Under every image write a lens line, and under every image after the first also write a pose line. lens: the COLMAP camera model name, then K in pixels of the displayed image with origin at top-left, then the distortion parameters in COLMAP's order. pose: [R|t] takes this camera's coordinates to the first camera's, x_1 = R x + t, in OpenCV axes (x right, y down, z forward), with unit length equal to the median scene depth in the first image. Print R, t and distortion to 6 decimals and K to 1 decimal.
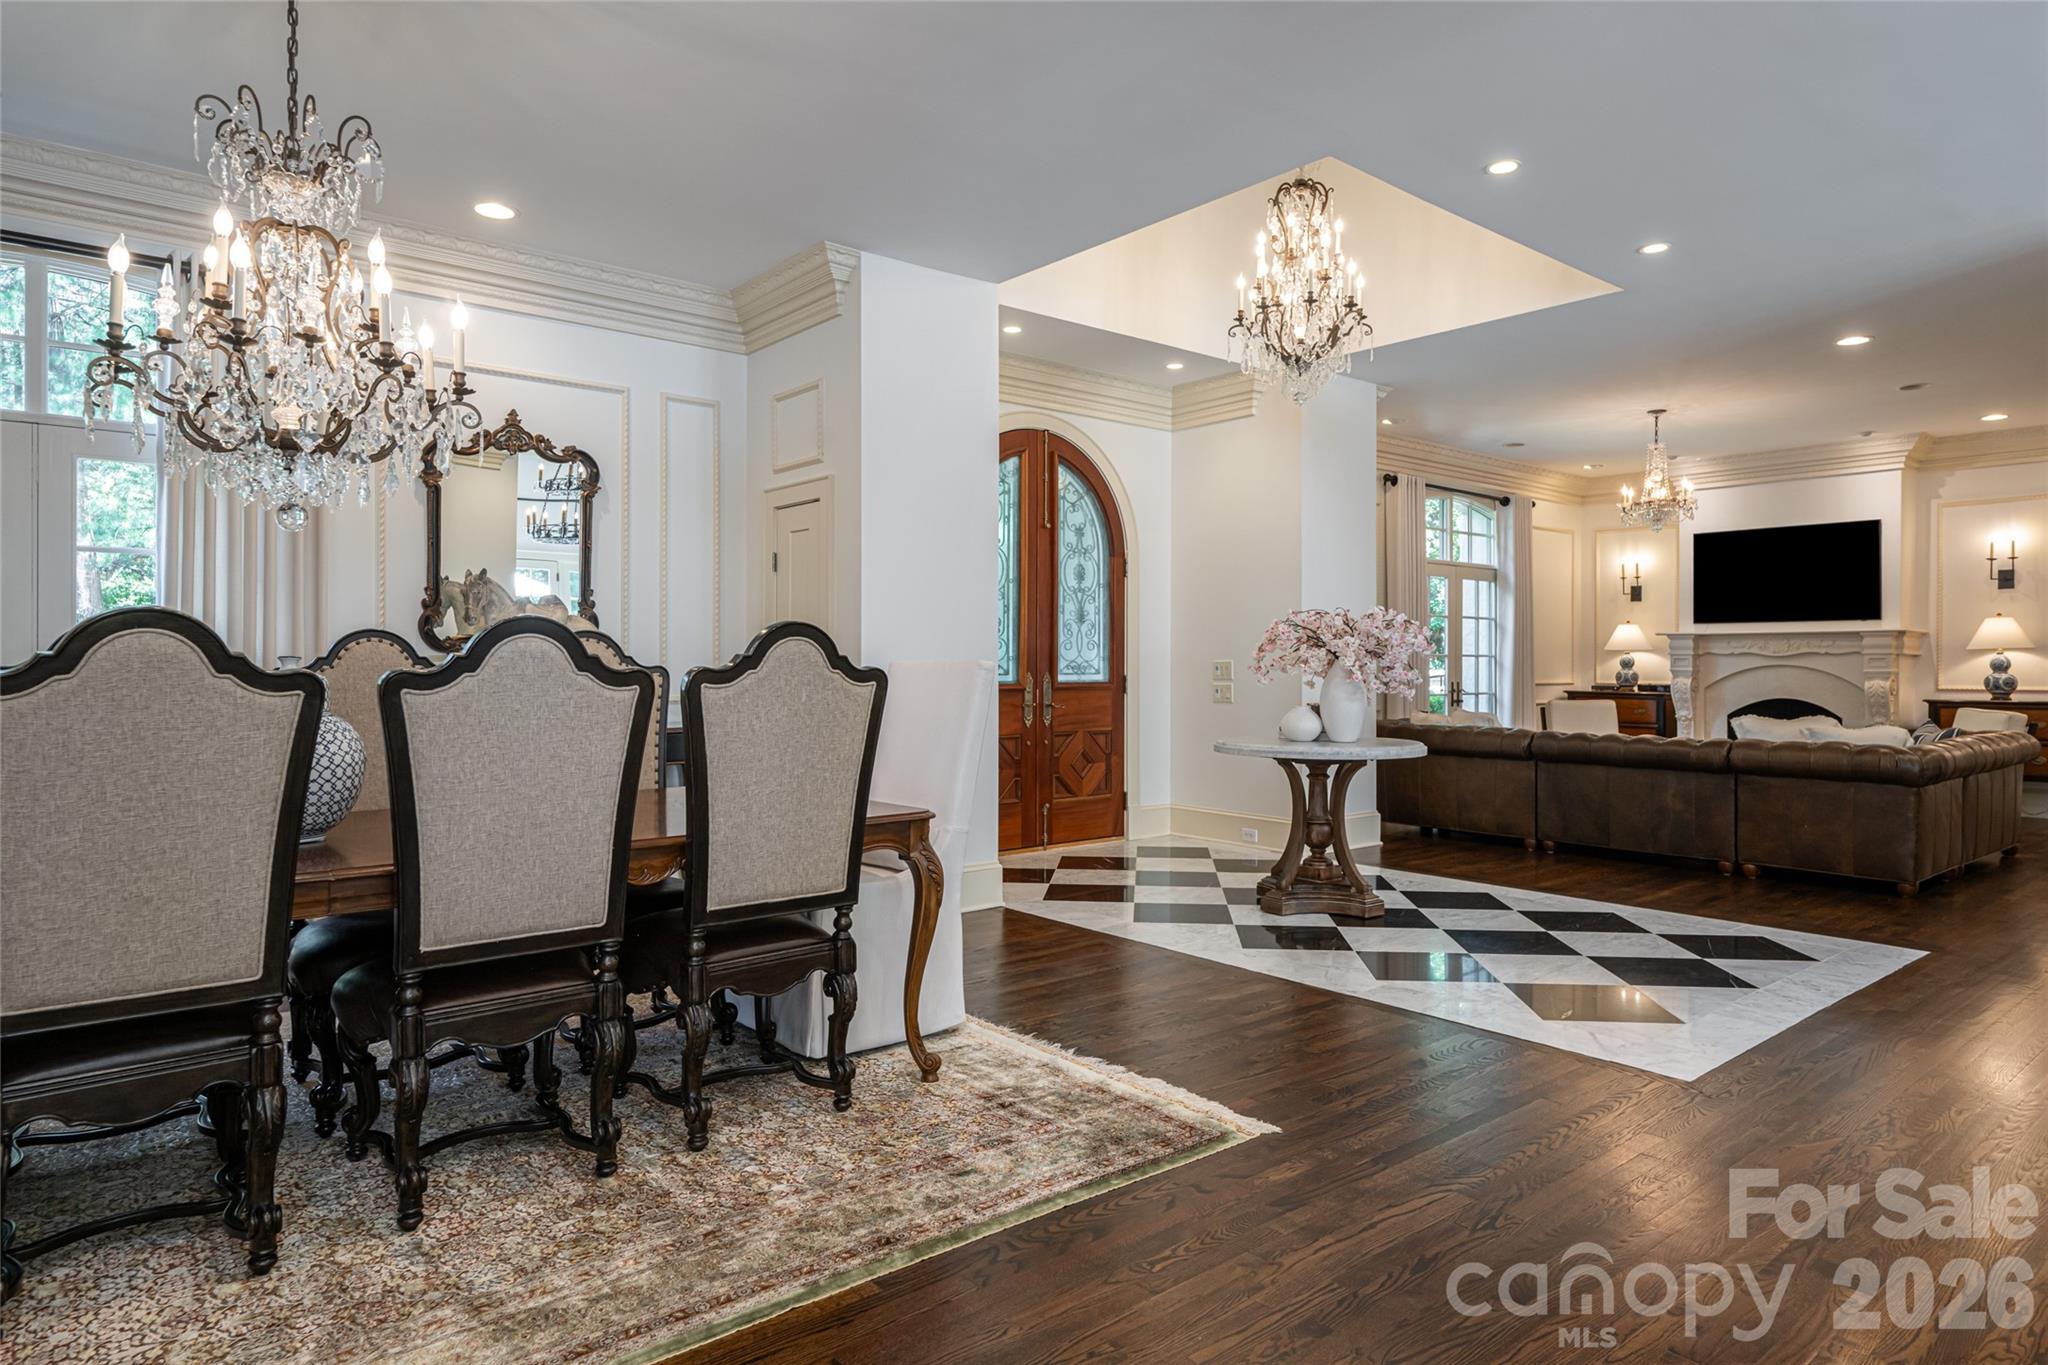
lens RADIAL K [[1193.4, 0, 1037.5], [0, 1193.4, 663.3], [0, 0, 1]] dist [0.000864, 0.000978]
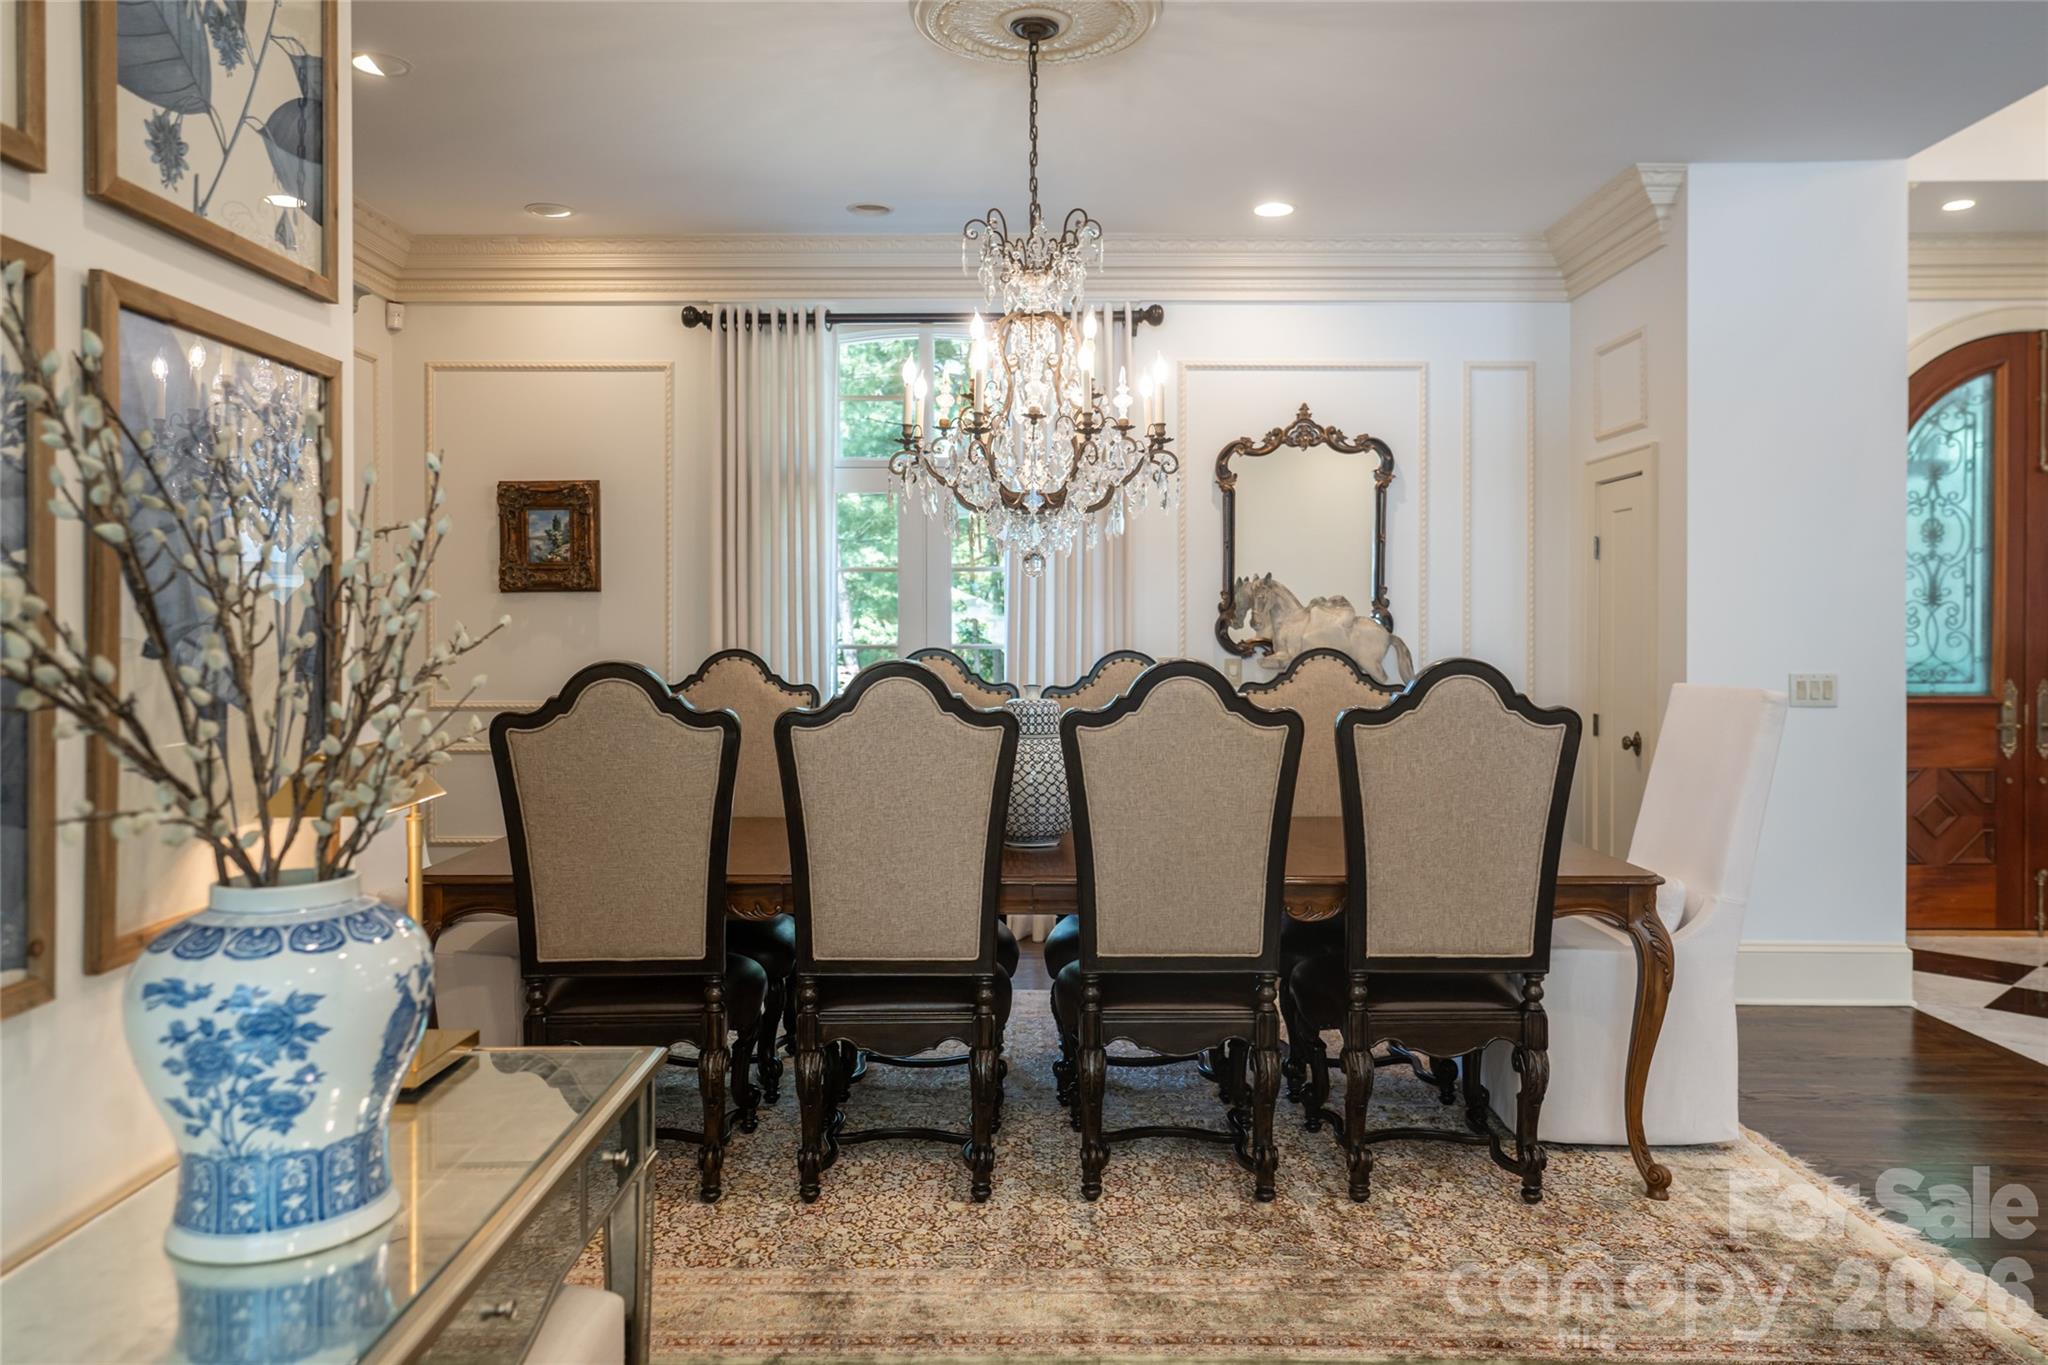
lens RADIAL K [[1460.8, 0, 1020.5], [0, 1460.8, 635.3], [0, 0, 1]] dist [0.013314, 0.003580]
pose [[0.762181, 0.004706, -0.647346, 0.160366], [-0.000332, 0.999976, 0.006878, -0.035873], [0.647363, -0.005028, 0.762165, -0.050731]]
